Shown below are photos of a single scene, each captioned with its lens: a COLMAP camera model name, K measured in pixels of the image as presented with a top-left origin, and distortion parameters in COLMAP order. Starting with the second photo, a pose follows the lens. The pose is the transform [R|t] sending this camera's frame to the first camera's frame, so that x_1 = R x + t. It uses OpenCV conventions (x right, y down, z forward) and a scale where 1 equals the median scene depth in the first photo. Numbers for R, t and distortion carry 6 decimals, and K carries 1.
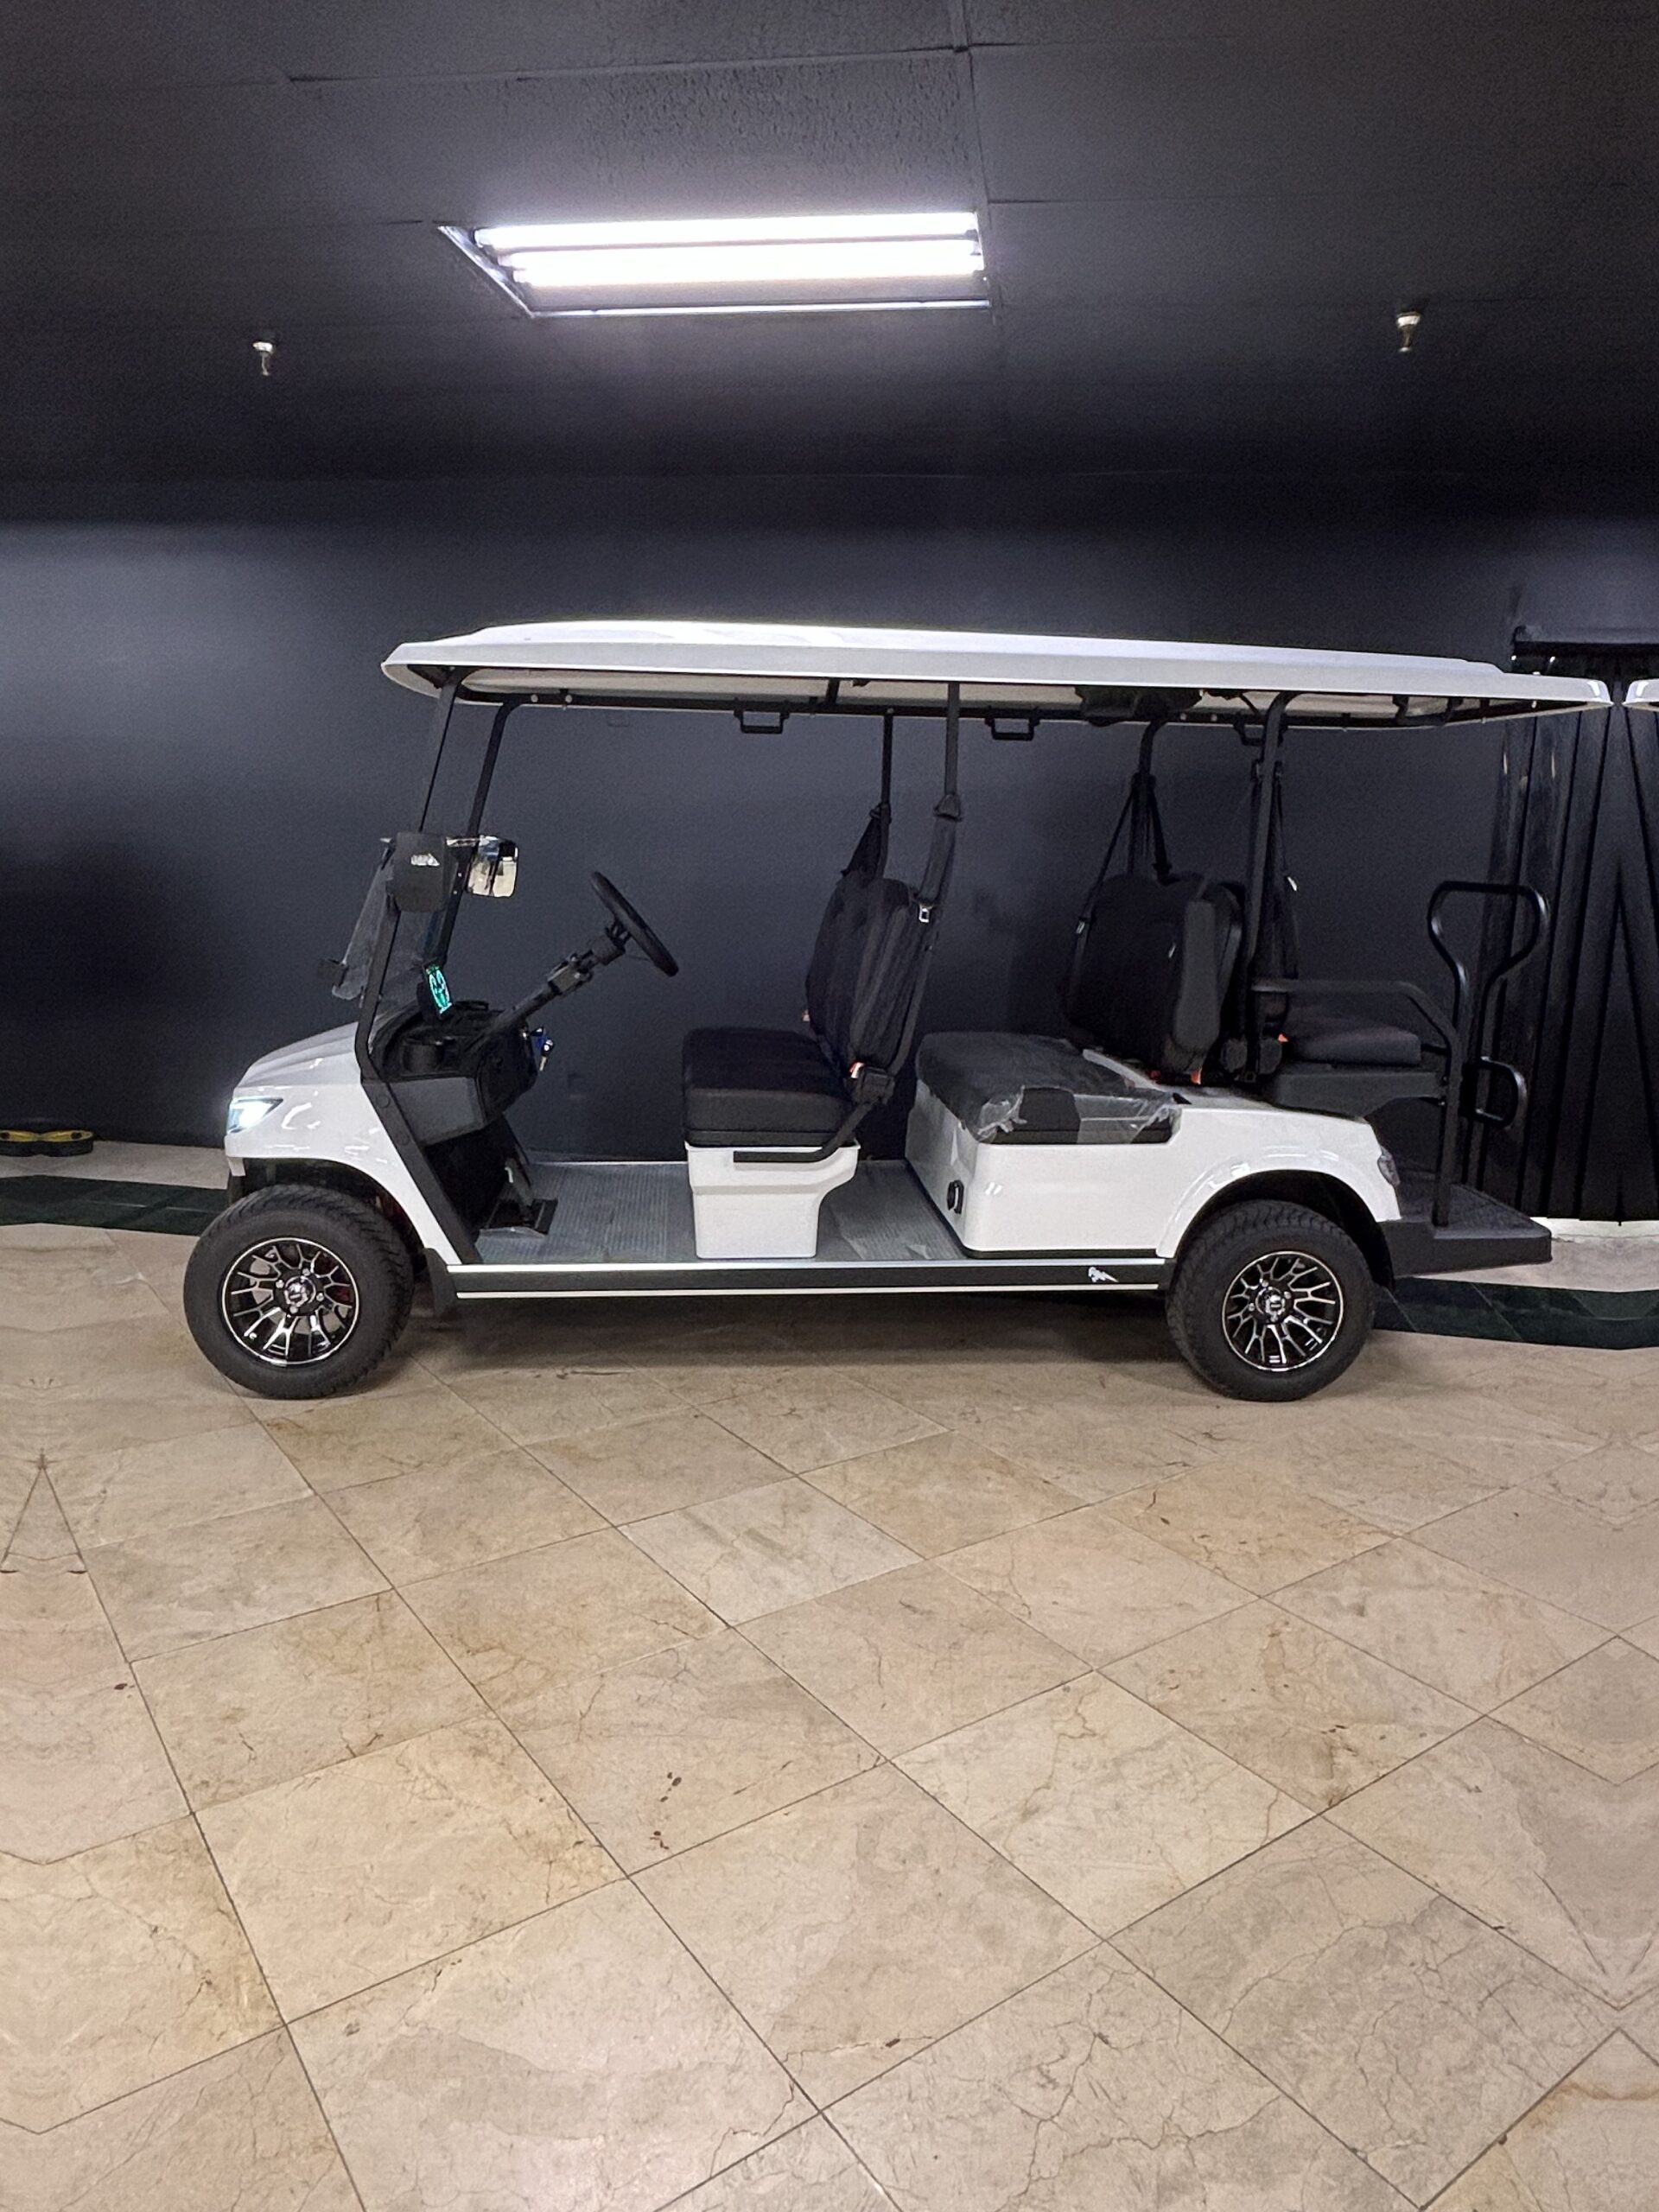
lens RADIAL K [[1456.8, 0, 833.9], [0, 1456.8, 1094.0], [0, 0, 1]] dist [-0.004043, -0.007128]
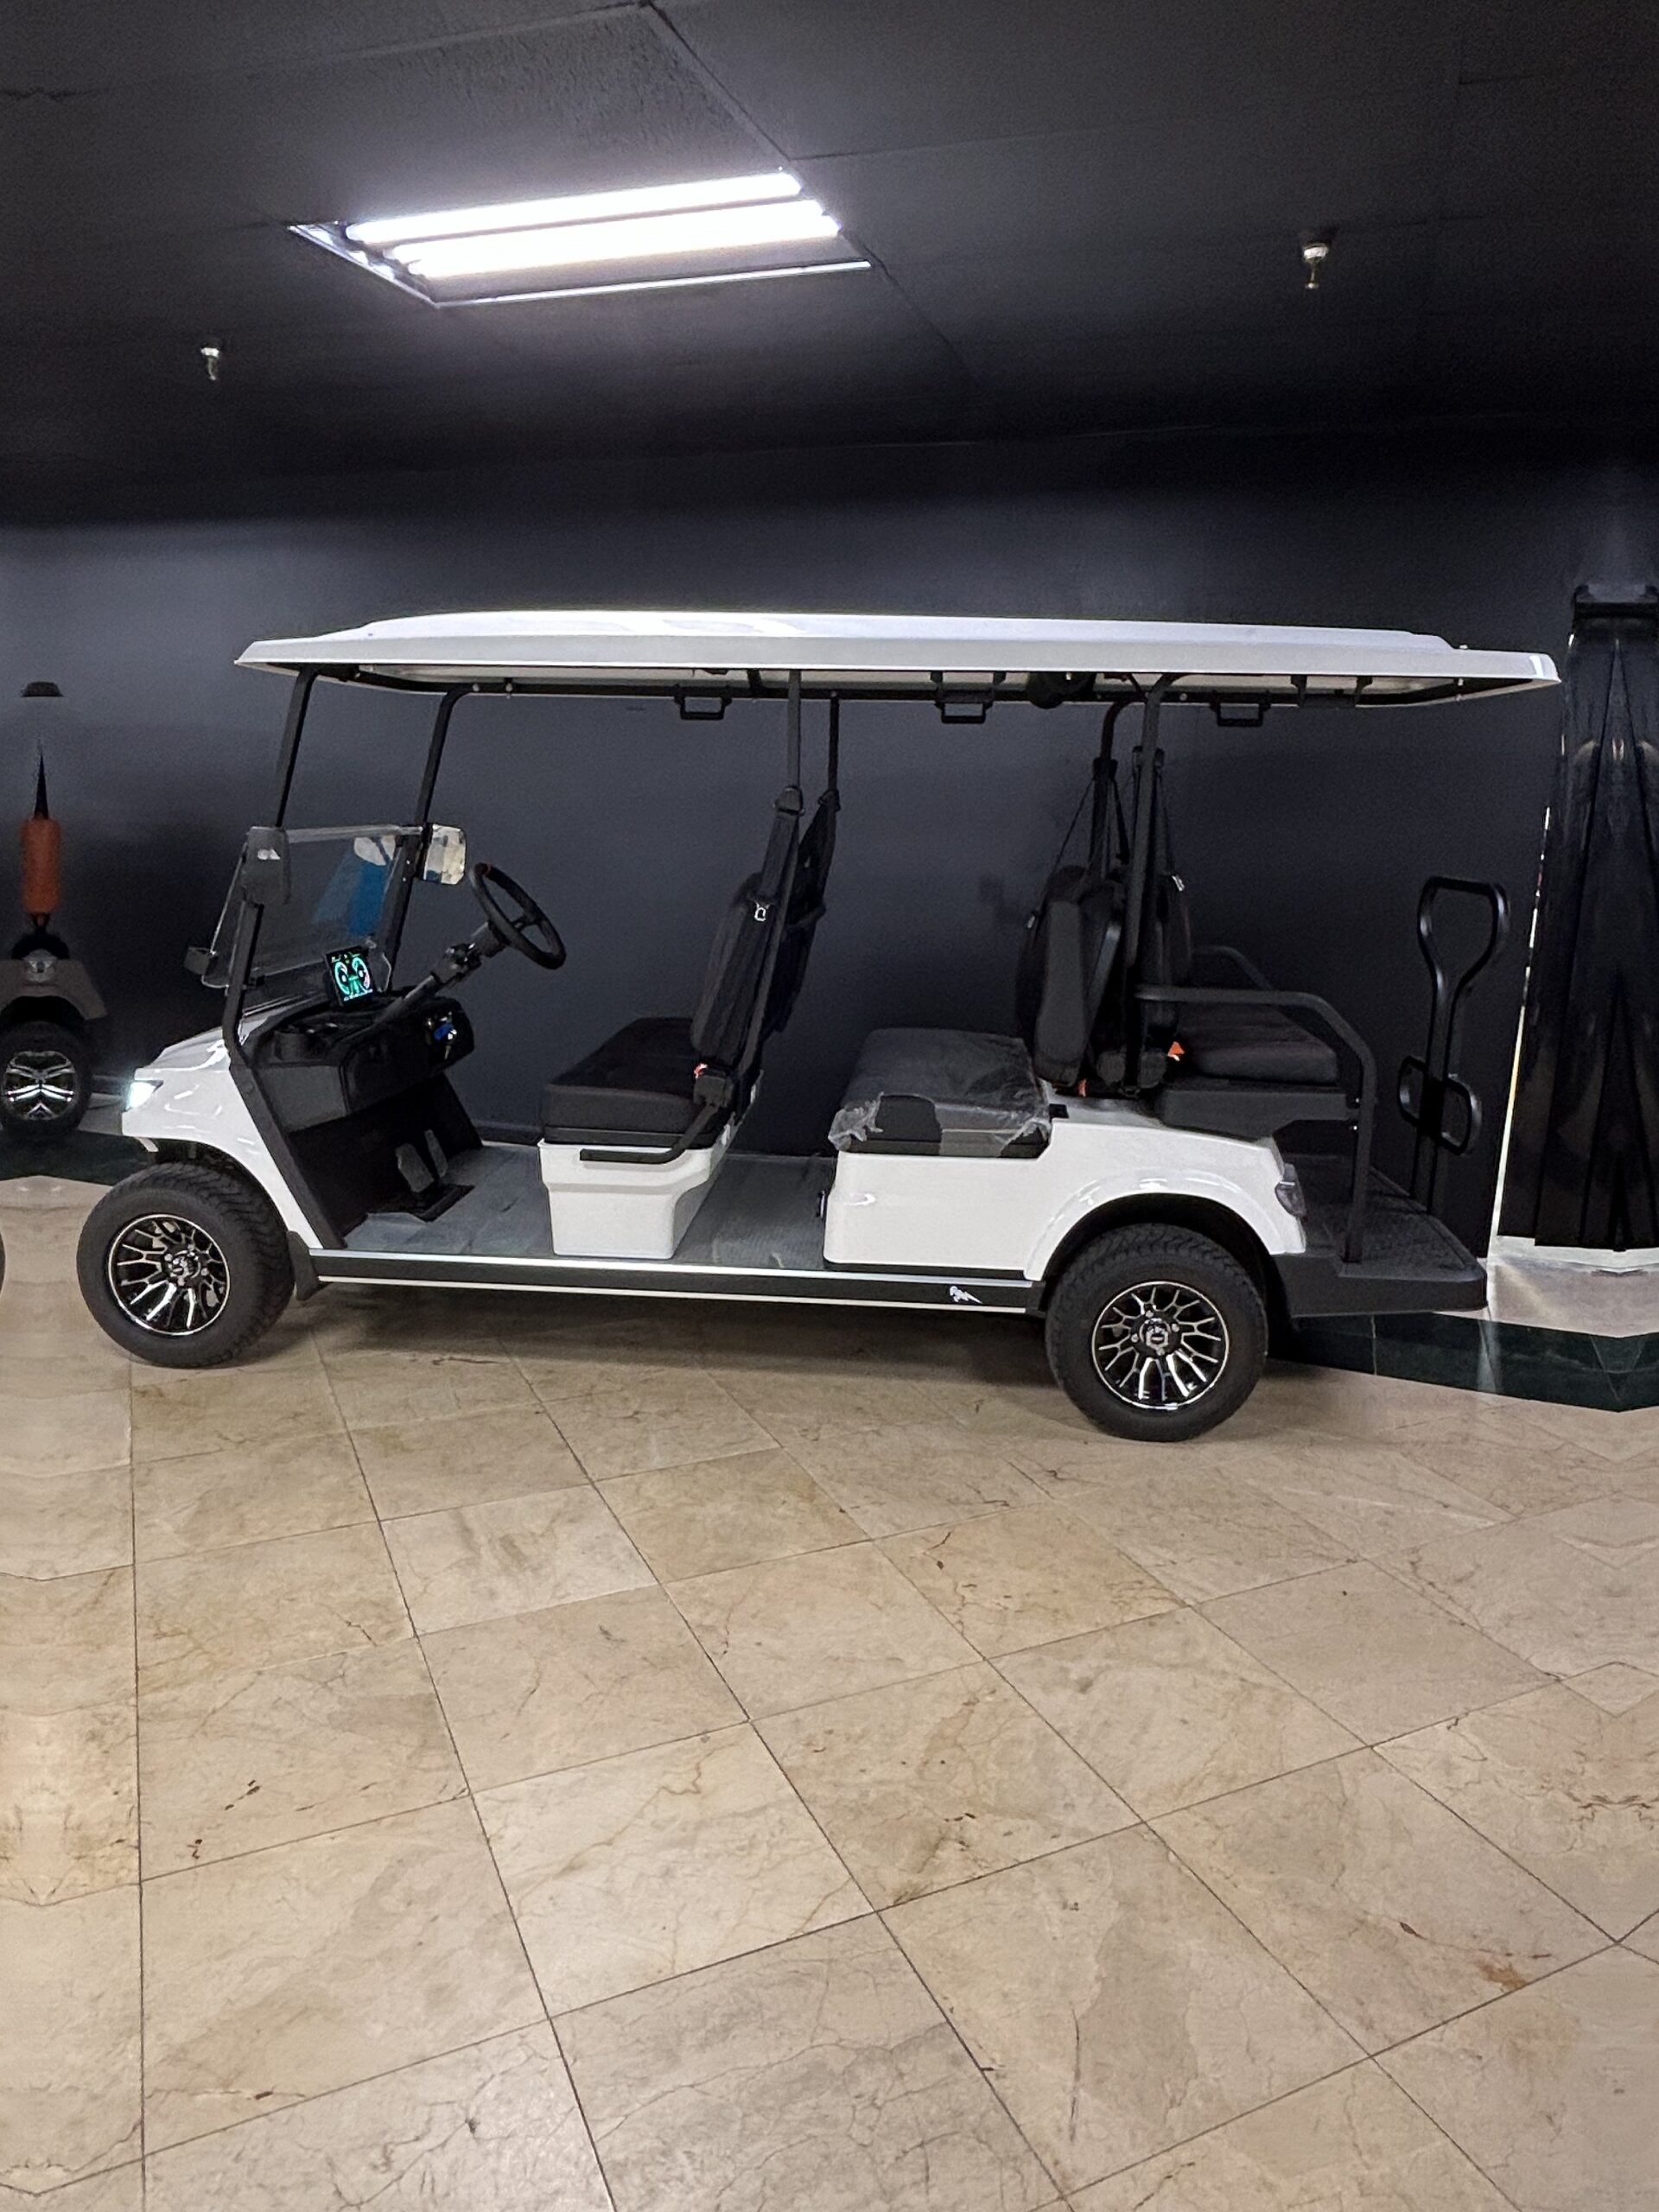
lens RADIAL K [[1456.8, 0, 833.9], [0, 1456.8, 1094.0], [0, 0, 1]] dist [-0.004043, -0.007128]
pose [[0.983180, 0.035033, -0.179248, 0.290834], [-0.031179, 0.999219, 0.024276, -0.029041], [0.179958, -0.018279, 0.983504, 0.061035]]
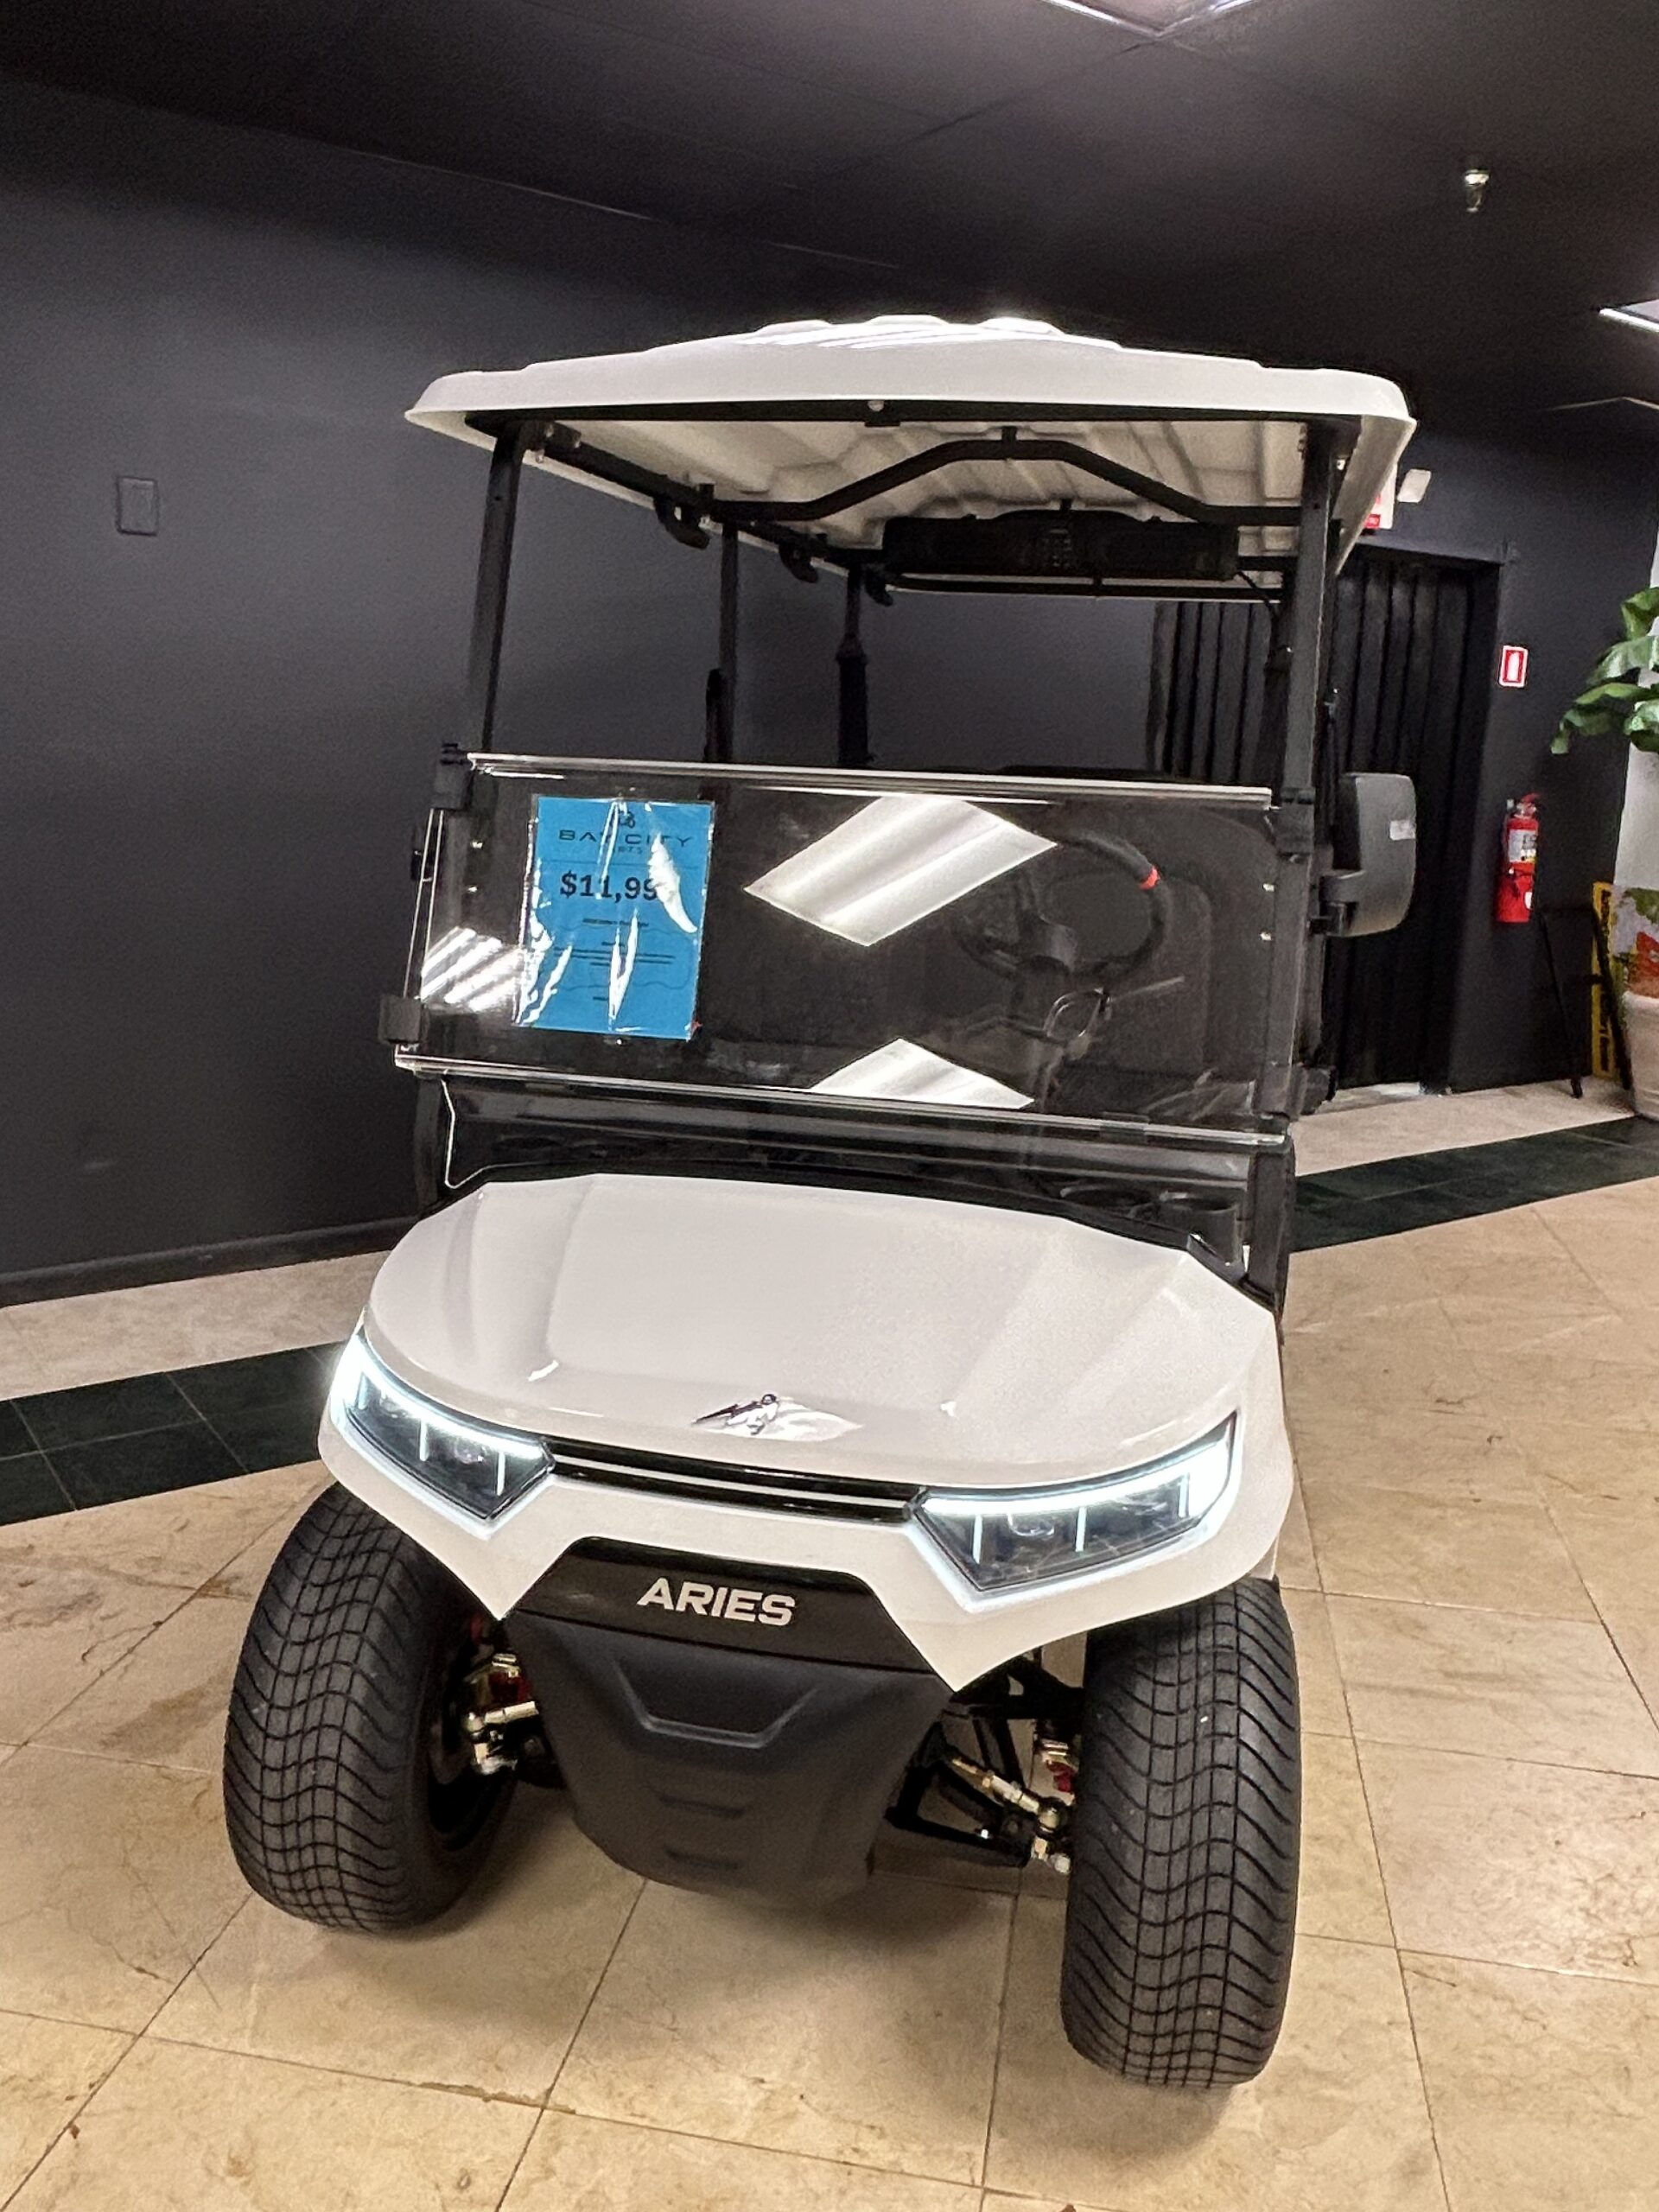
lens RADIAL K [[1738.5, 0, 839.6], [0, 1738.5, 1088.0], [0, 0, 1]] dist [0.003912, -0.014324]
pose [[0.721359, -0.145680, 0.677066, -0.757599], [0.110446, 0.989313, 0.095193, -0.110750], [-0.683697, 0.006111, 0.729740, 0.483705]]
